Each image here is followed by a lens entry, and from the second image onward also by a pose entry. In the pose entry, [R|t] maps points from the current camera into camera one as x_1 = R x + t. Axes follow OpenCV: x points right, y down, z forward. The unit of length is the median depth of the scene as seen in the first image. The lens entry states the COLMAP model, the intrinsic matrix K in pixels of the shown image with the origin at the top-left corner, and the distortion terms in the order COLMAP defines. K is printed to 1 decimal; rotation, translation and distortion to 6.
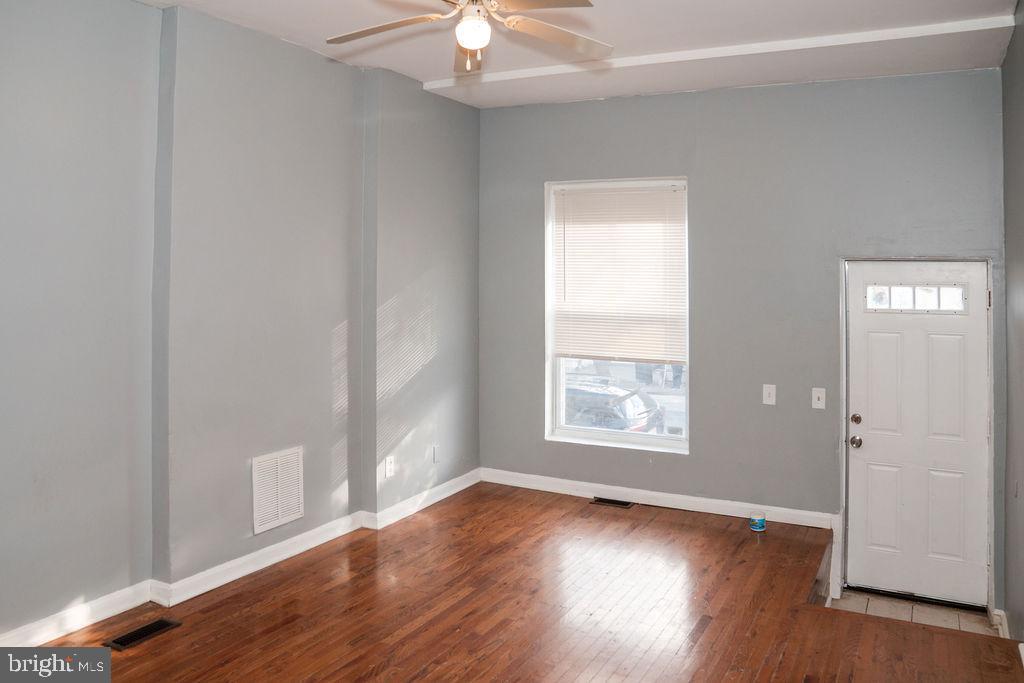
lens RADIAL K [[794.3, 0, 512.0], [0, 794.3, 341.5], [0, 0, 1]] dist [-0.089367, 0.014683]
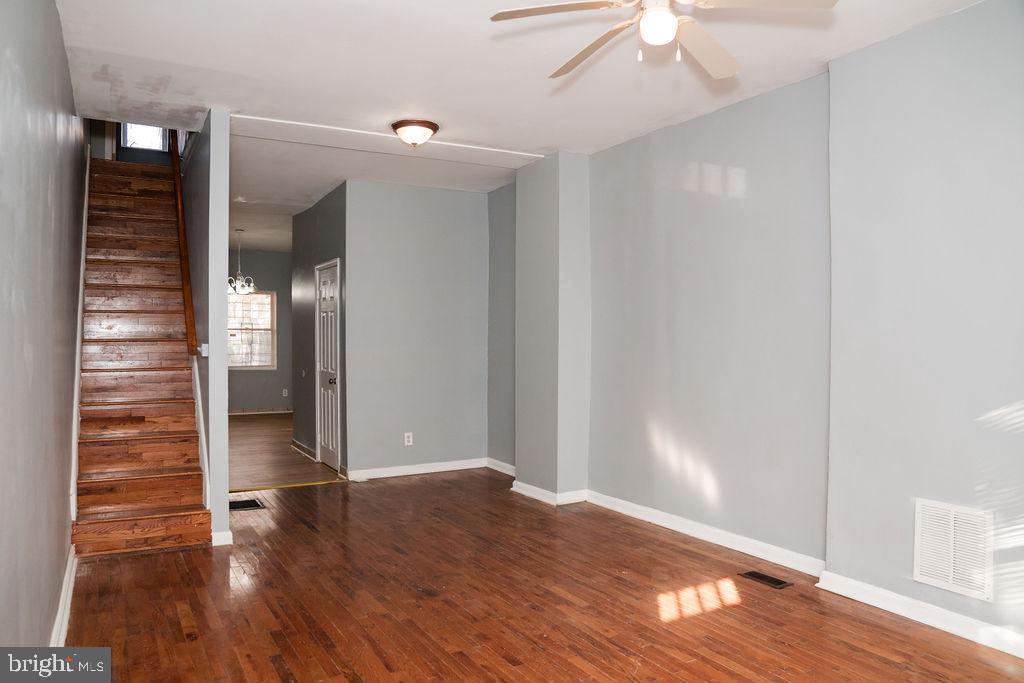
lens RADIAL K [[729.2, 0, 512.0], [0, 729.2, 341.5], [0, 0, 1]] dist [-0.139479, 0.140850]
pose [[-0.540481, 0.010731, -0.841288, 0.709399], [-0.063787, 0.996518, 0.053690, -0.054560], [0.838935, 0.082681, -0.537915, 1.170980]]
